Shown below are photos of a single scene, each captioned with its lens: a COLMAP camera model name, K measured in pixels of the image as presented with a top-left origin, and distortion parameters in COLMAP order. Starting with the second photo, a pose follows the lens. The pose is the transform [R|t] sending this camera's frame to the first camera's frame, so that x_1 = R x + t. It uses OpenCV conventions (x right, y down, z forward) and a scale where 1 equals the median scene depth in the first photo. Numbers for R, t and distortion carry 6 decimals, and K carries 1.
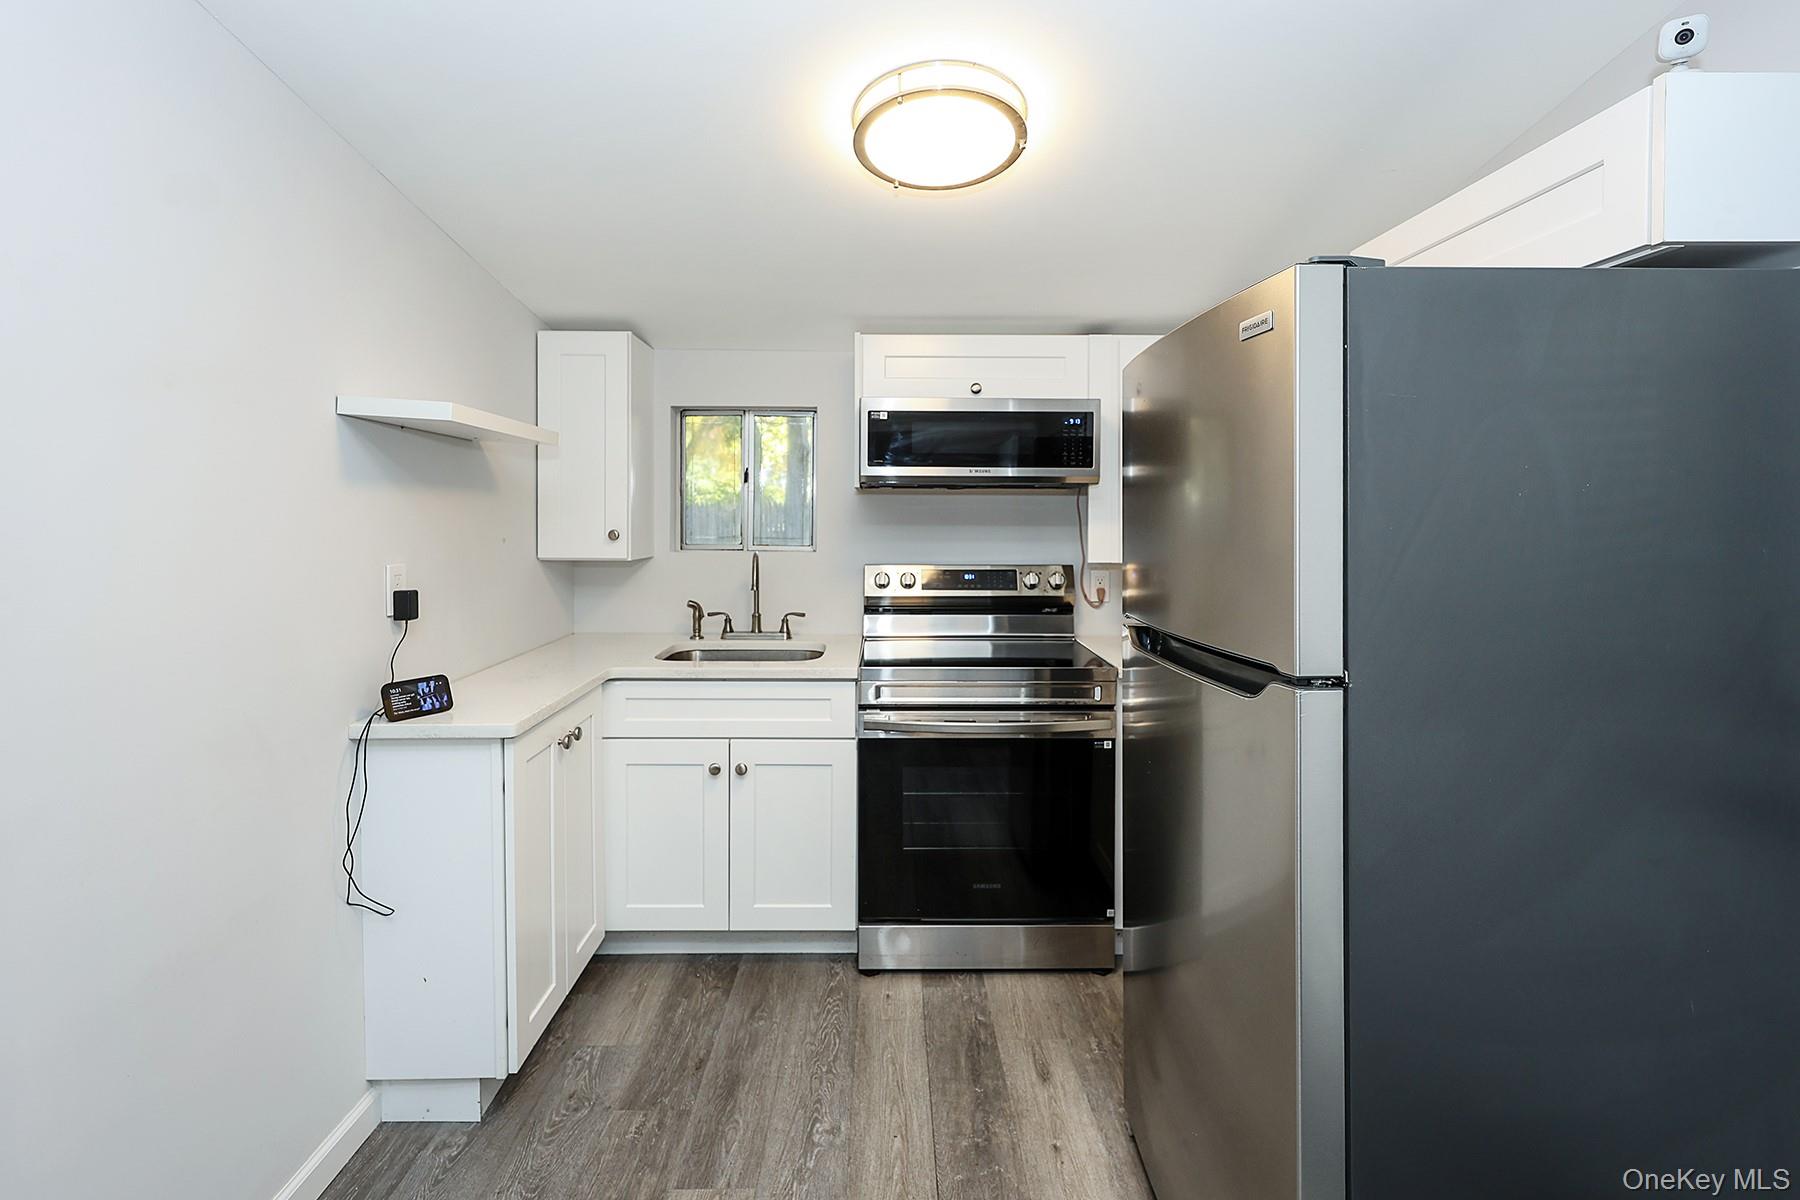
lens RADIAL K [[873.1, 0, 867.7], [0, 873.1, 524.0], [0, 0, 1]] dist [0.005990, 0.000288]
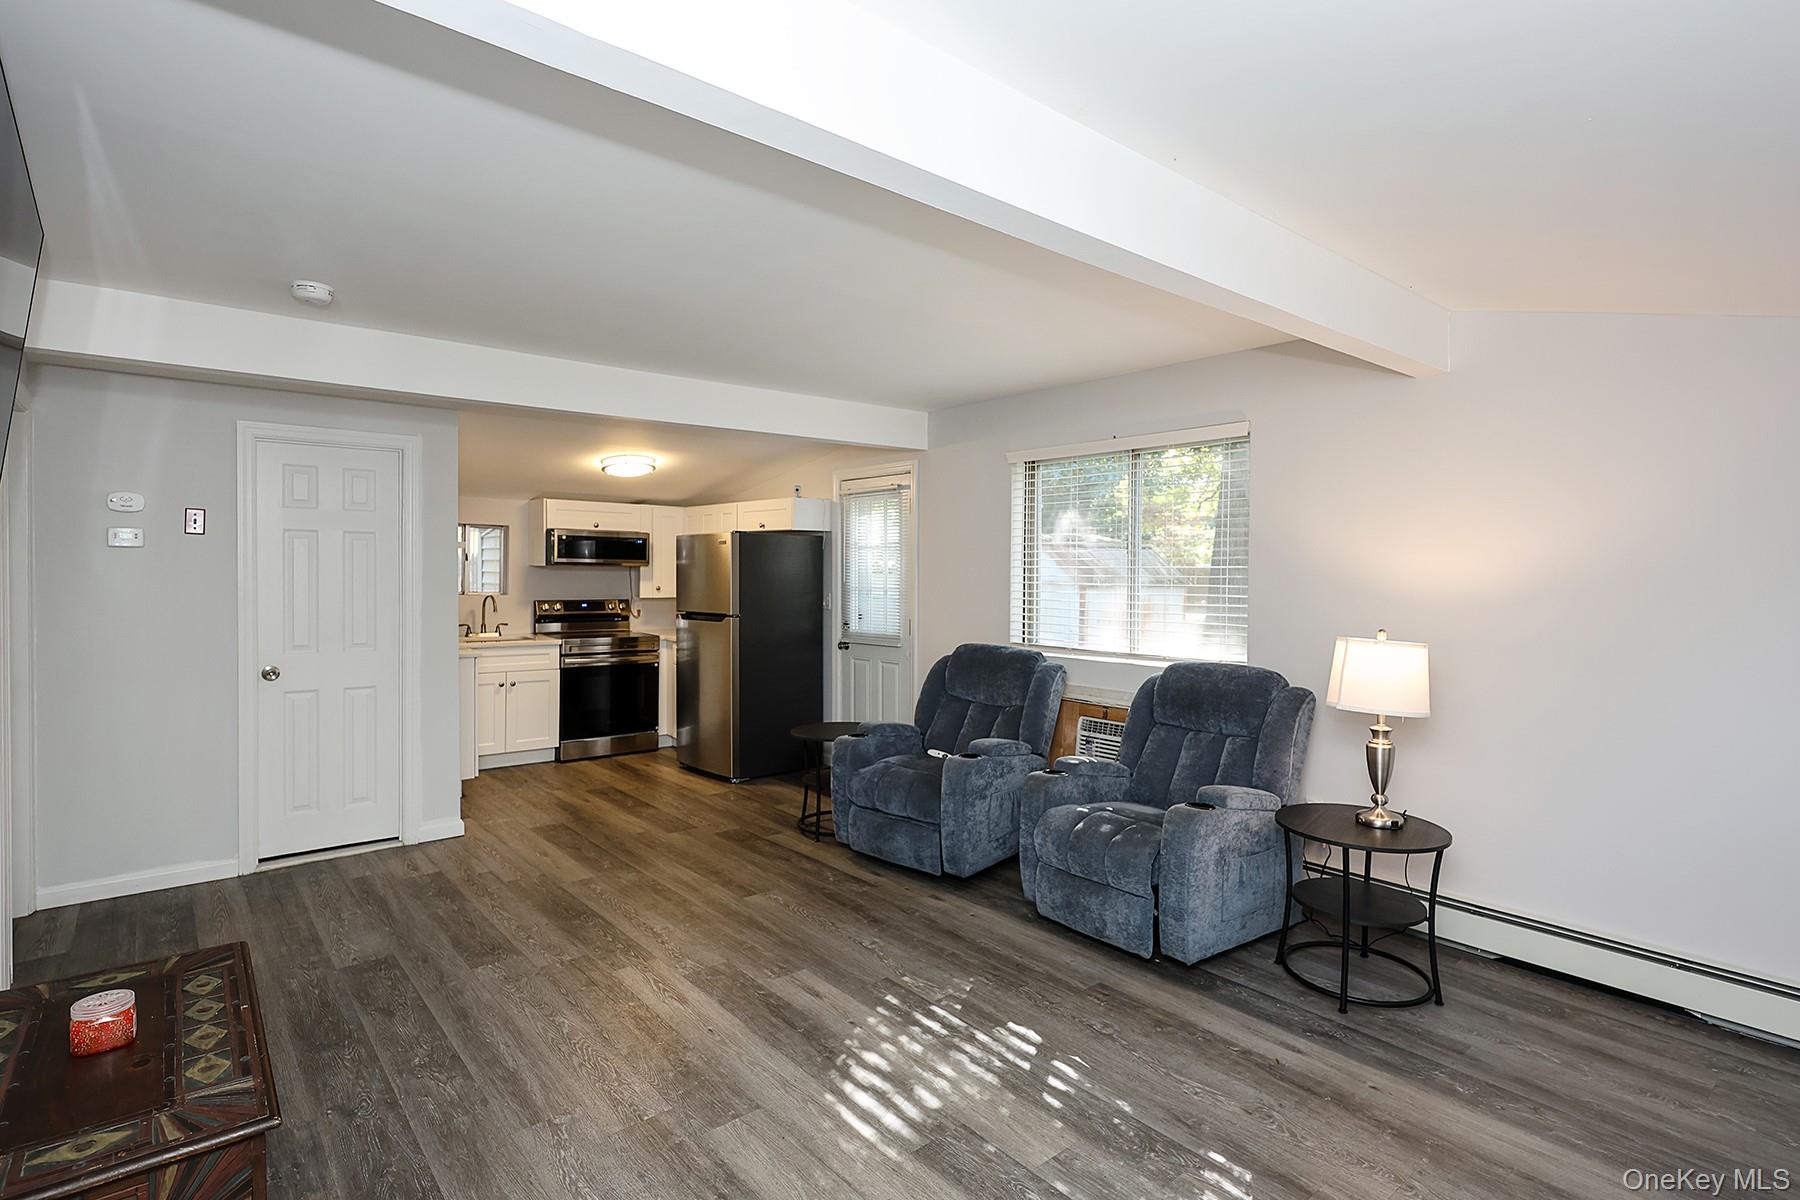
lens RADIAL K [[879.1, 0, 929.5], [0, 879.1, 577.7], [0, 0, 1]] dist [-0.002516, -0.000979]
pose [[0.740096, 0.000531, 0.672501, -0.894383], [-0.004640, 0.999980, 0.004317, -0.027931], [-0.672486, -0.006316, 0.740083, -1.521105]]
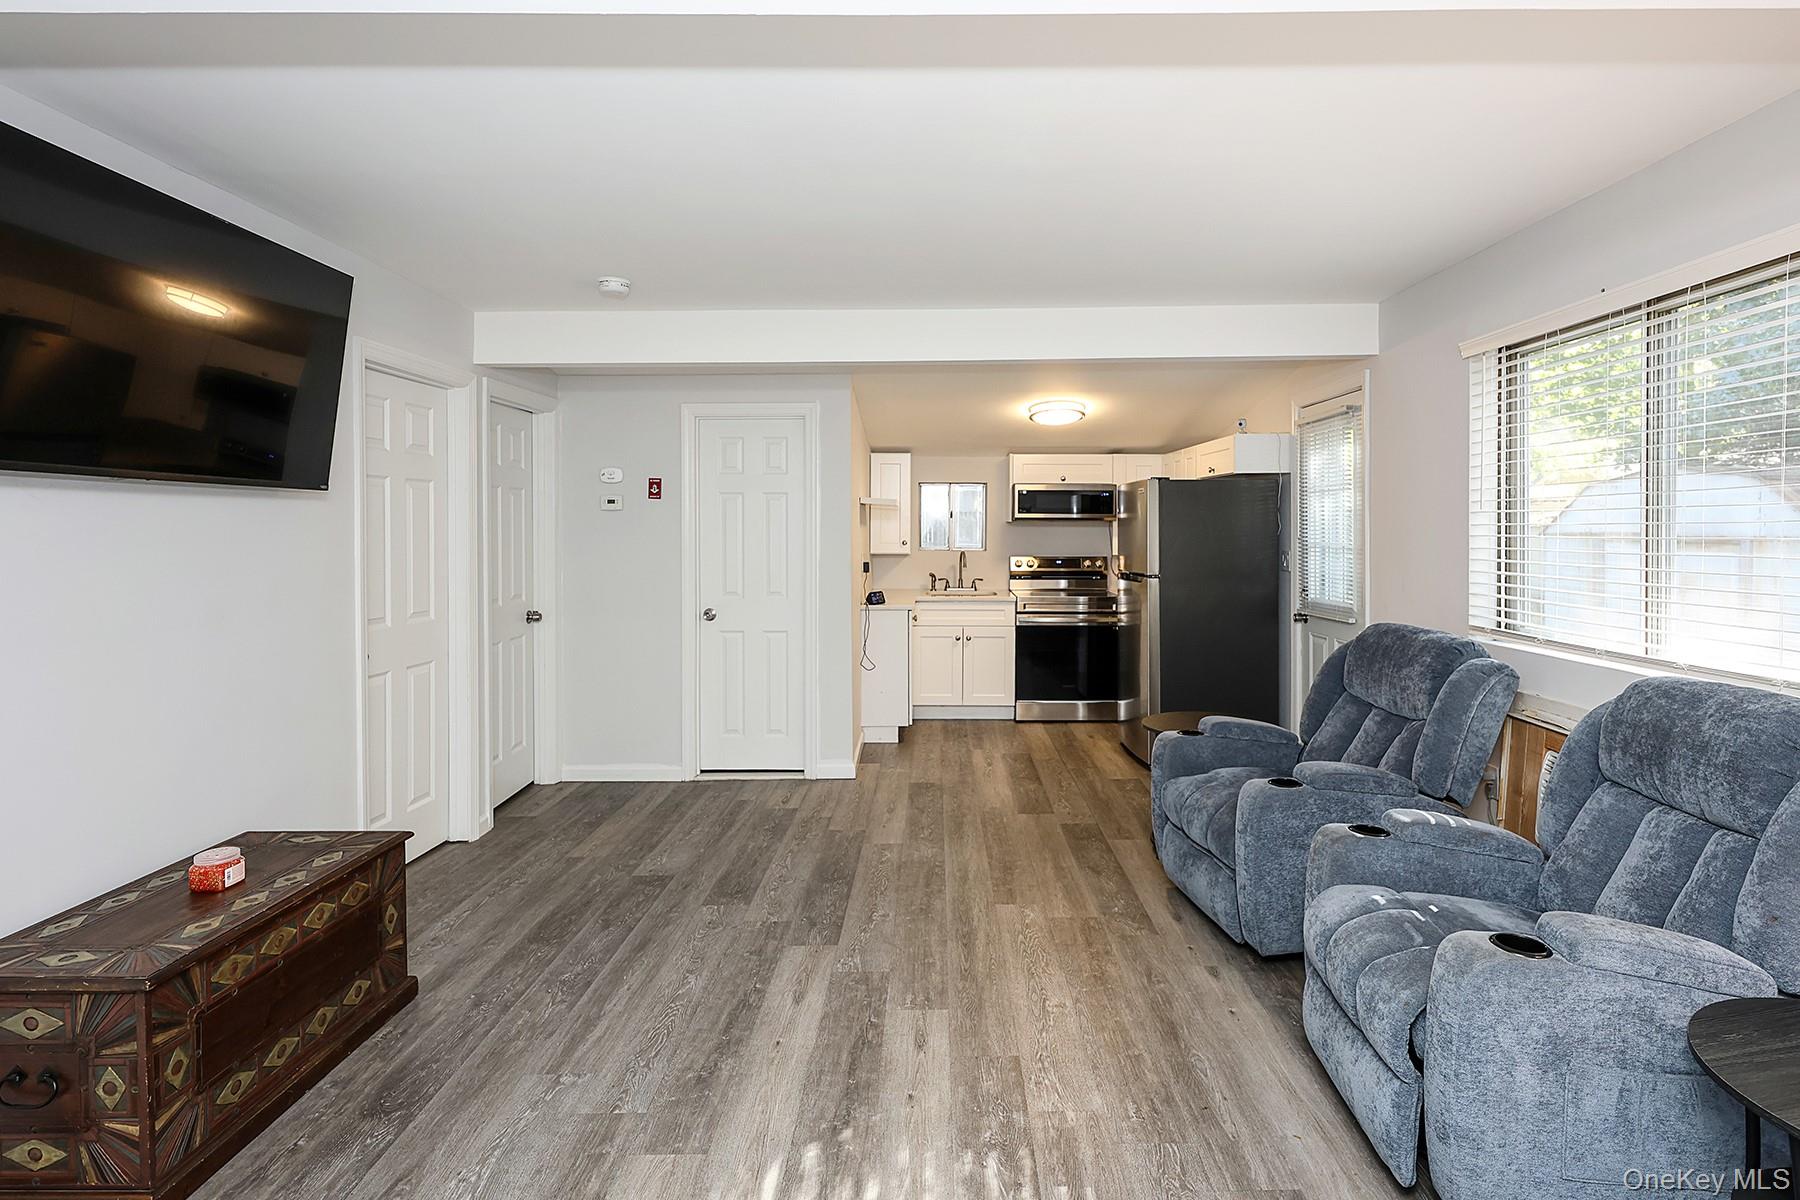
lens RADIAL K [[931.5, 0, 955.4], [0, 931.5, 526.7], [0, 0, 1]] dist [0.001392, 0.003186]
pose [[0.999389, -0.002109, 0.034881, -0.263168], [0.002323, 0.999979, -0.006110, -0.014765], [-0.034867, 0.006187, 0.999373, -1.552790]]
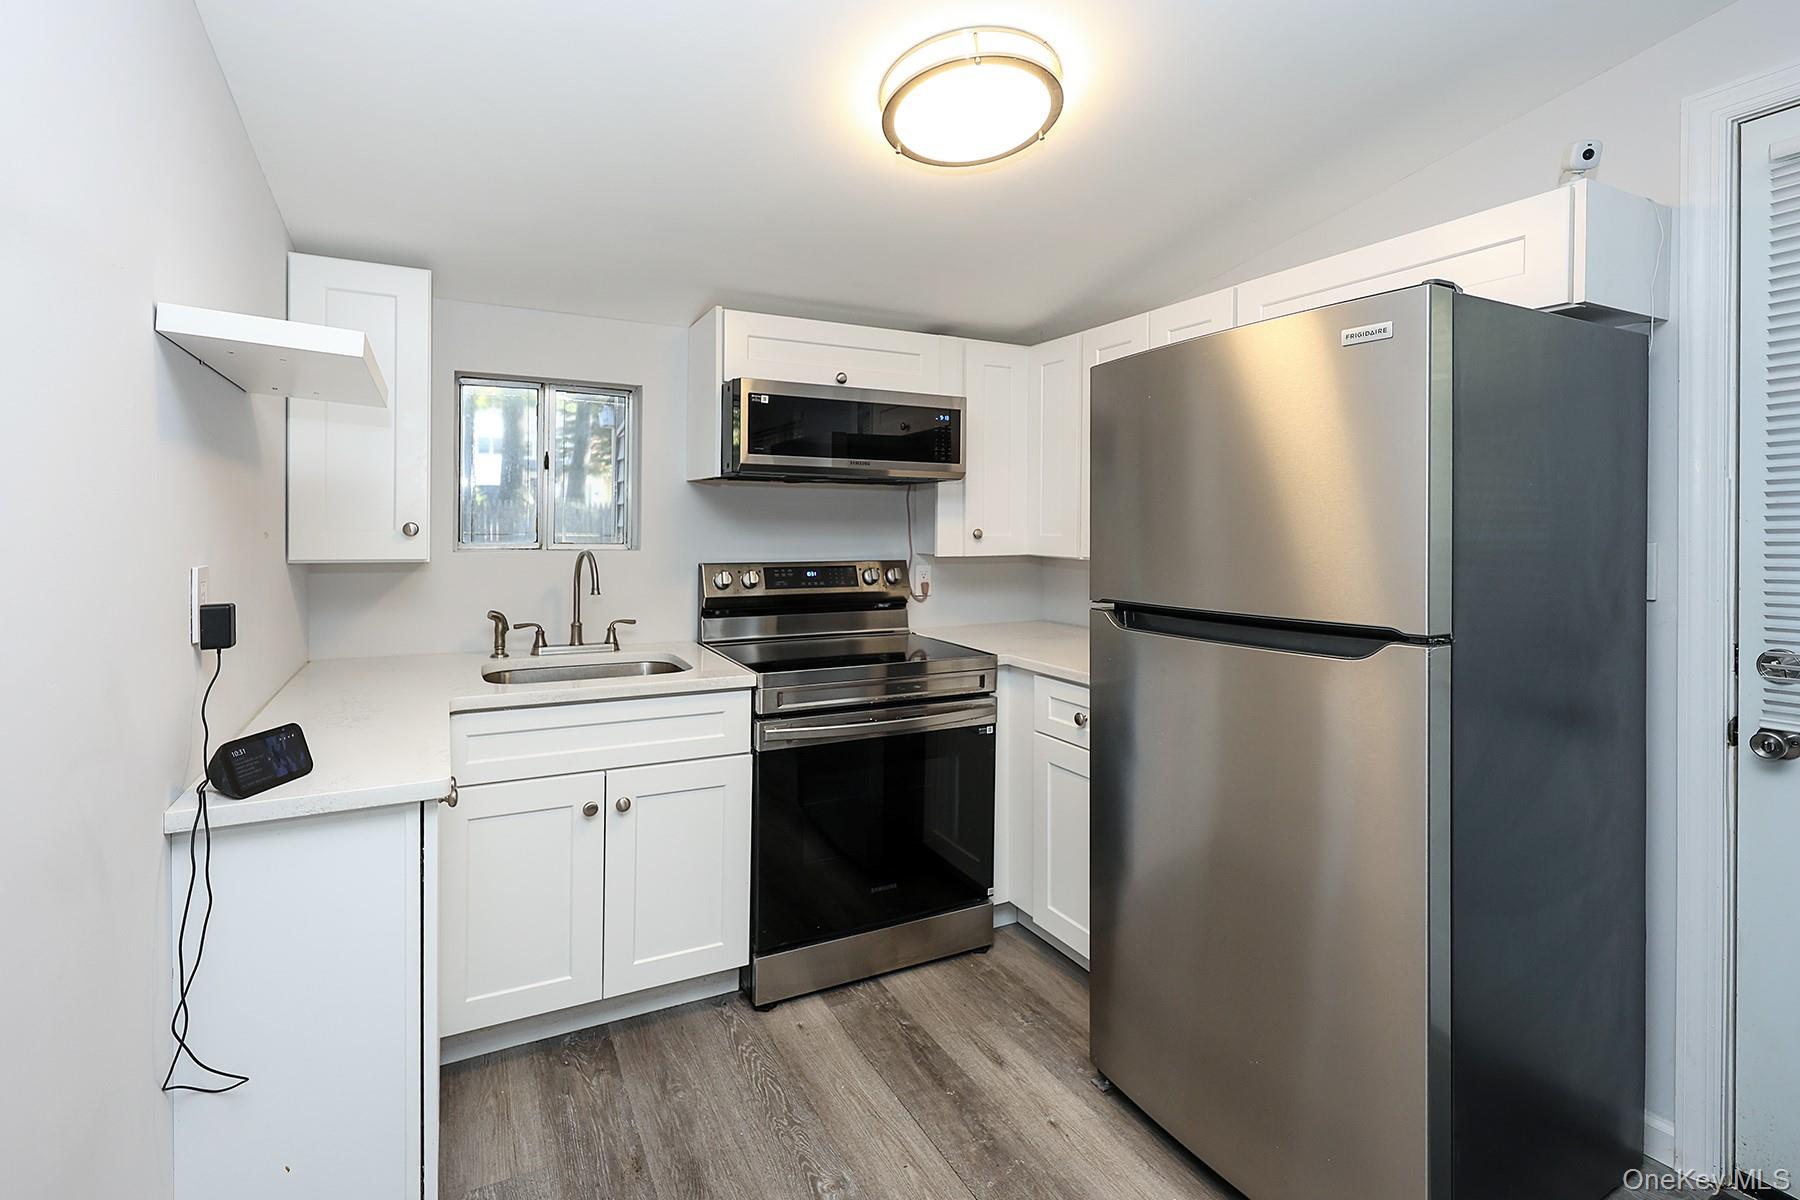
lens RADIAL K [[873.1, 0, 902.8], [0, 873.1, 527.4], [0, 0, 1]] dist [0.005990, 0.000288]
pose [[0.888978, 0.001301, 0.457948, -0.281229], [-0.000523, 0.999998, -0.001826, 0.013246], [-0.457949, 0.001384, 0.888977, 0.118778]]
